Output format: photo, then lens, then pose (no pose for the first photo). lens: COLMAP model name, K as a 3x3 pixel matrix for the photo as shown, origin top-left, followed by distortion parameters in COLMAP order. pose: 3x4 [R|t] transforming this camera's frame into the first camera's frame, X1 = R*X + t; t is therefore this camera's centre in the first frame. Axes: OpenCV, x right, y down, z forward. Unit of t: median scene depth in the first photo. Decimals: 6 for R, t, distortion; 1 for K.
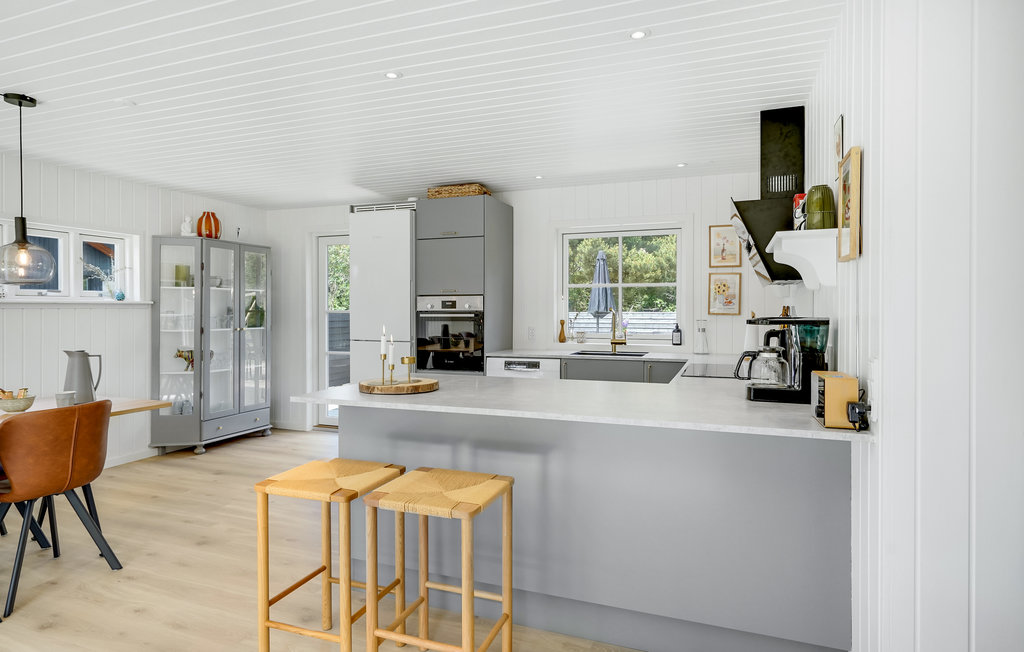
lens RADIAL K [[578.0, 0, 512.4], [0, 578.0, 315.7], [0, 0, 1]] dist [0.002824, 0.001840]
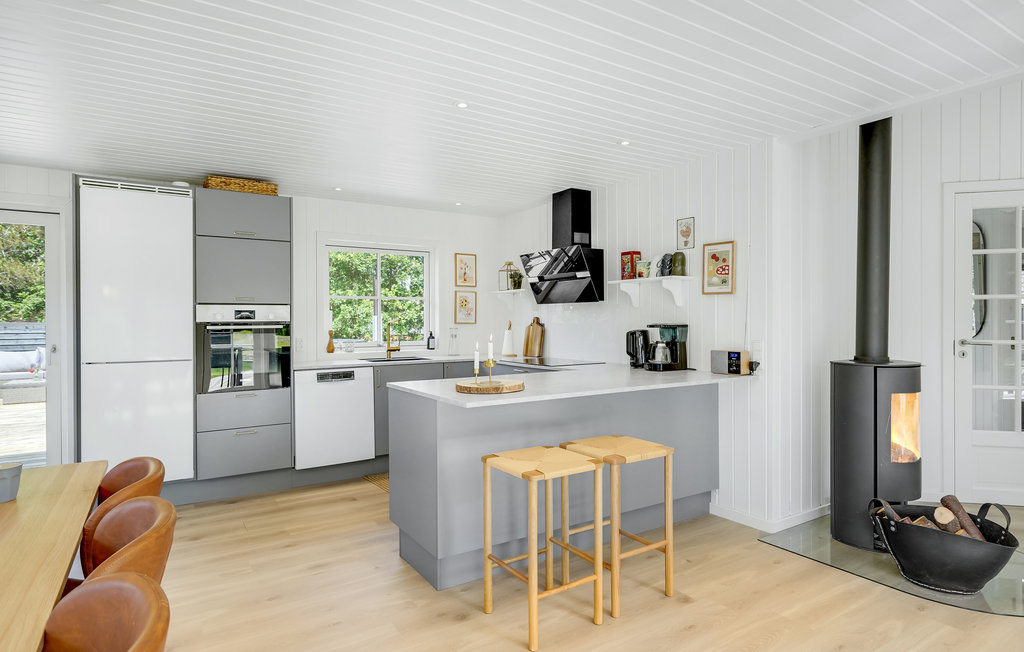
lens RADIAL K [[578.0, 0, 512.4], [0, 578.0, 315.7], [0, 0, 1]] dist [0.002824, 0.001840]
pose [[0.579627, 0.003683, 0.814873, -0.588256], [0.013227, 0.999816, -0.013928, -0.000181], [-0.814774, 0.018852, 0.579472, 0.164742]]
